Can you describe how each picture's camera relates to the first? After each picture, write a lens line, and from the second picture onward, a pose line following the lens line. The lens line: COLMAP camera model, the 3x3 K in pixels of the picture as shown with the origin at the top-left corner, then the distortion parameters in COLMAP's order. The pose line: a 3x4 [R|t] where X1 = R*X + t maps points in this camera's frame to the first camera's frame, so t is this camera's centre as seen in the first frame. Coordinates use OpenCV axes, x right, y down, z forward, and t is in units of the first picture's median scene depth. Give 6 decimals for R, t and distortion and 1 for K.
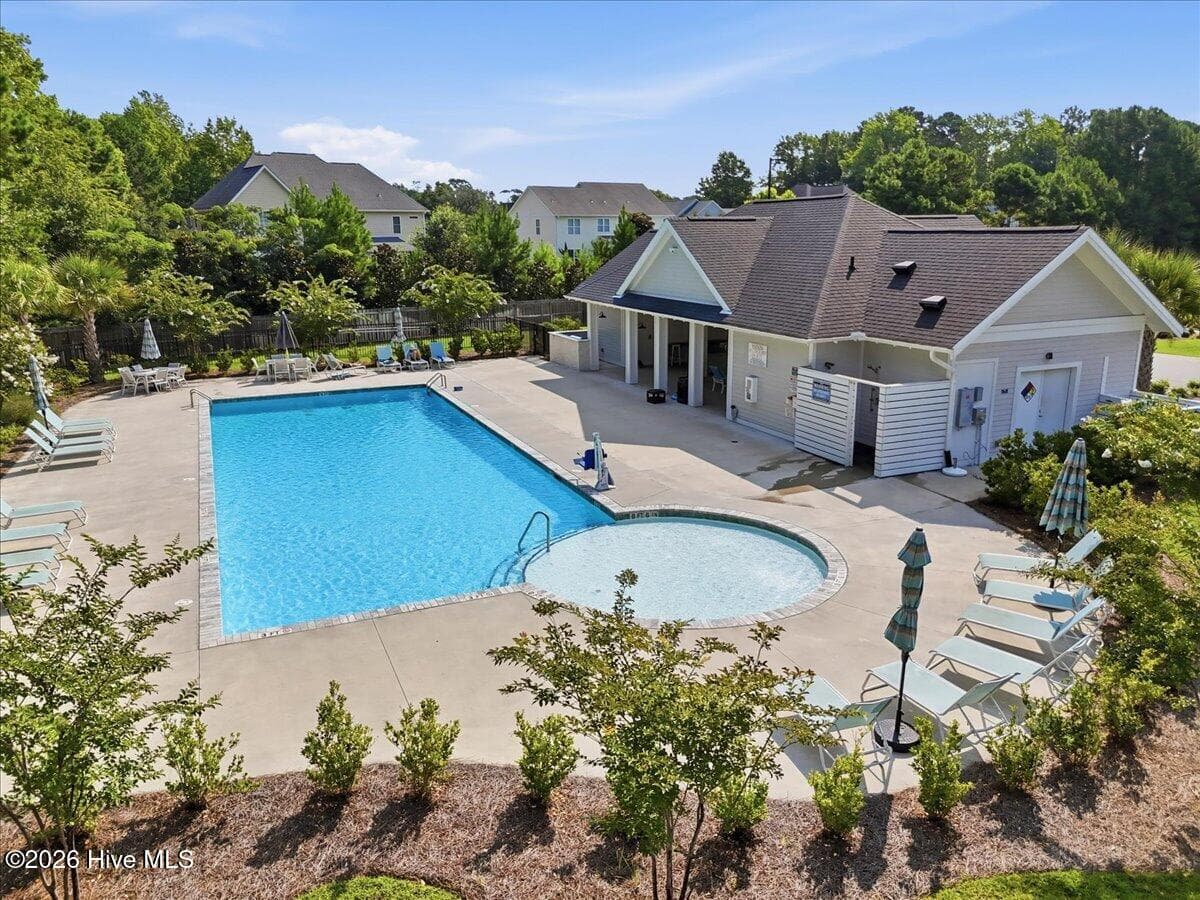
lens RADIAL K [[883.9, 0, 601.0], [0, 883.9, 442.2], [0, 0, 1]] dist [0.076289, -0.074392]
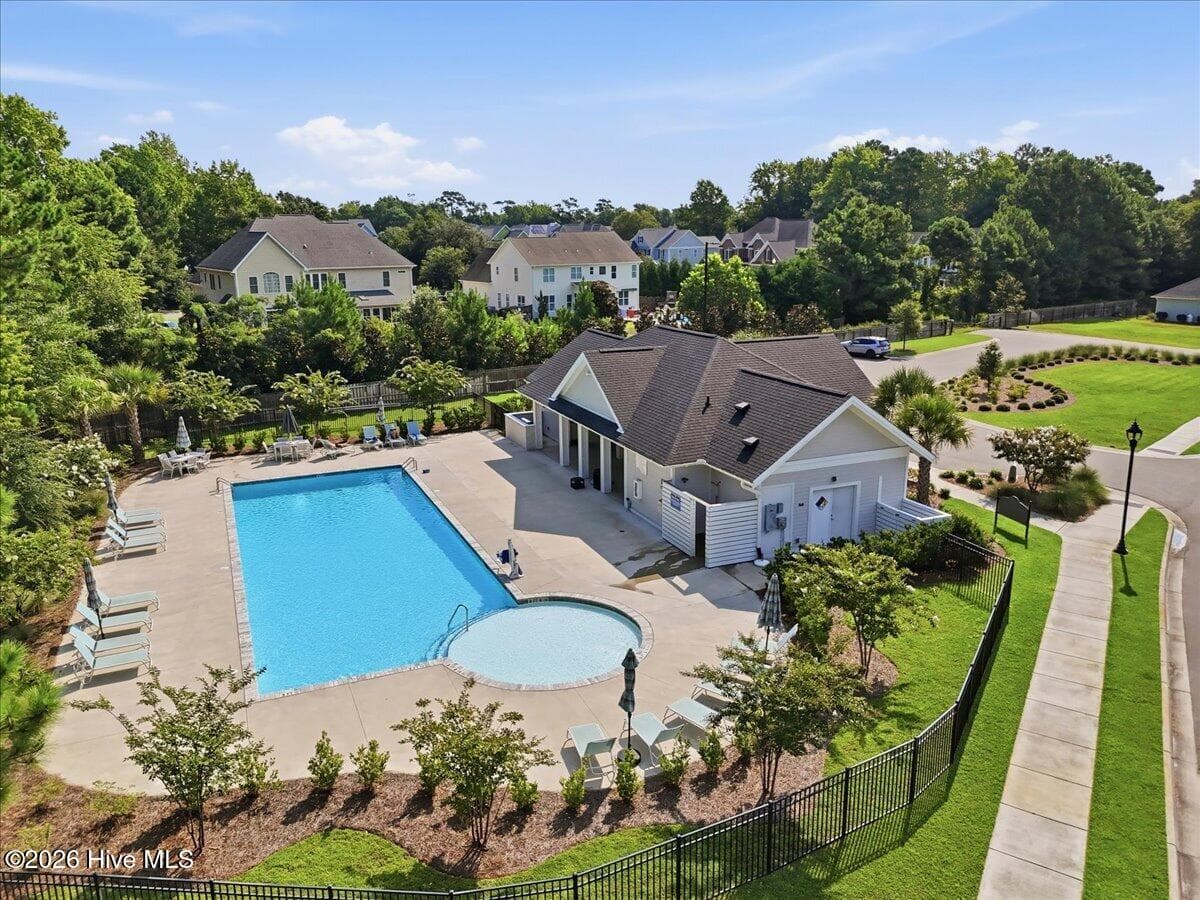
lens RADIAL K [[883.9, 0, 601.0], [0, 883.9, 442.2], [0, 0, 1]] dist [0.076289, -0.074392]
pose [[0.999990, 0.001903, 0.003929, 0.116992], [-0.001912, 0.999996, 0.002235, -0.145914], [-0.003925, -0.002243, 0.999990, -0.376456]]
